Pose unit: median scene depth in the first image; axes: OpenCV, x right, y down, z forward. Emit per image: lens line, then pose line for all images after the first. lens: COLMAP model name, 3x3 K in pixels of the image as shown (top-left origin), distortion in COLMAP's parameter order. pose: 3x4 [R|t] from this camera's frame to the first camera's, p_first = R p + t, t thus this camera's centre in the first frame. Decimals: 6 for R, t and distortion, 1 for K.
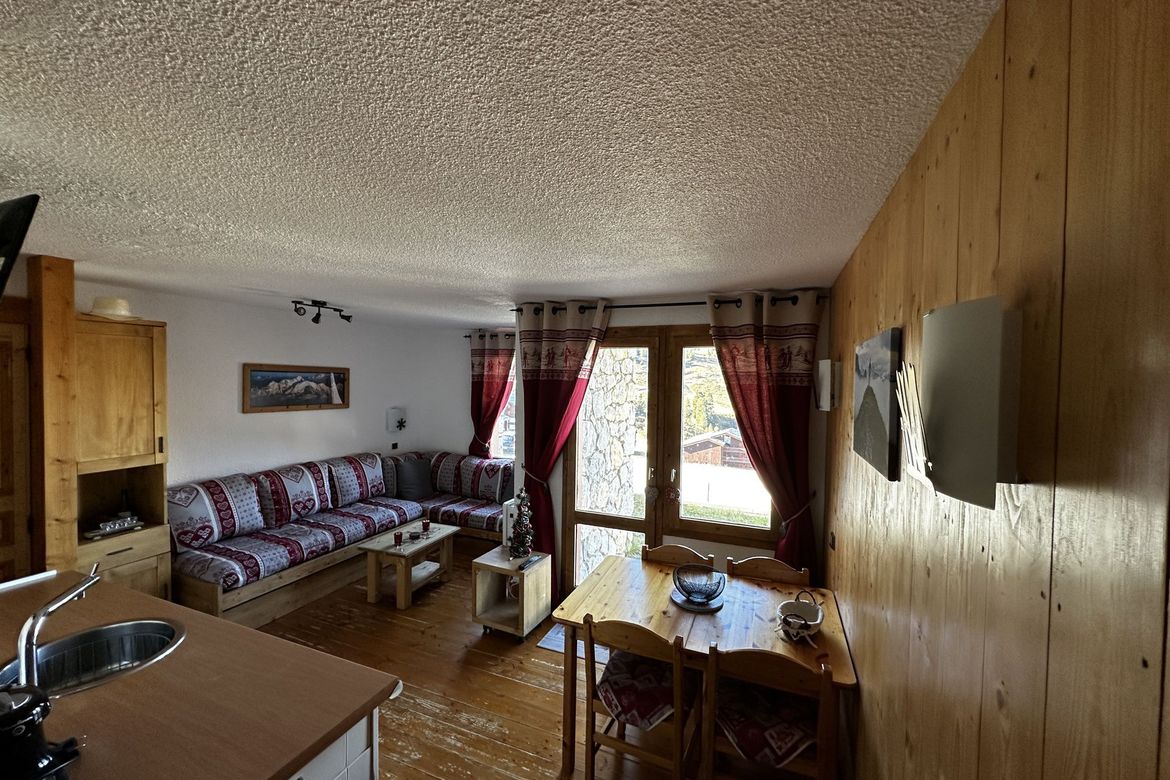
lens RADIAL K [[463.6, 0, 582.2], [0, 463.6, 392.9], [0, 0, 1]] dist [-0.000243, 0.000847]
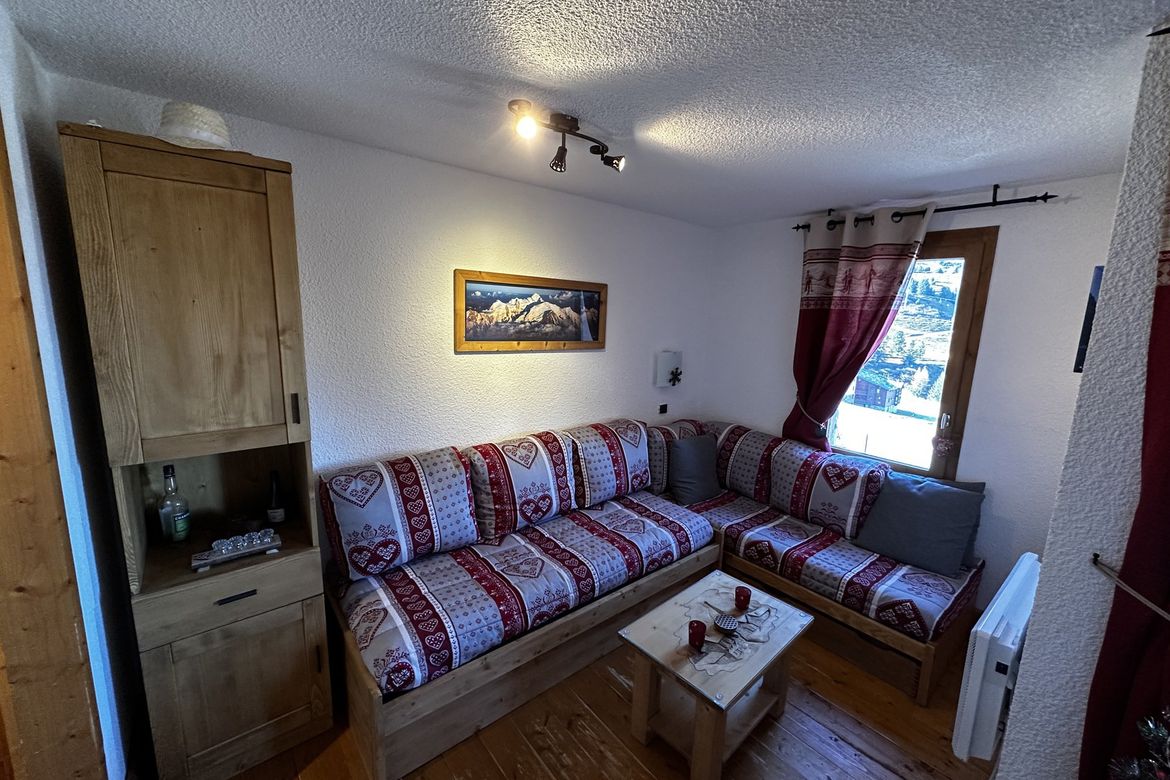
lens RADIAL K [[463.6, 0, 583.3], [0, 463.6, 391.3], [0, 0, 1]] dist [-0.000243, 0.000847]
pose [[0.882872, 0.090460, -0.460818, -0.275339], [-0.032123, 0.990607, 0.132915, 0.008759], [0.468513, -0.102544, 0.877485, 0.505324]]
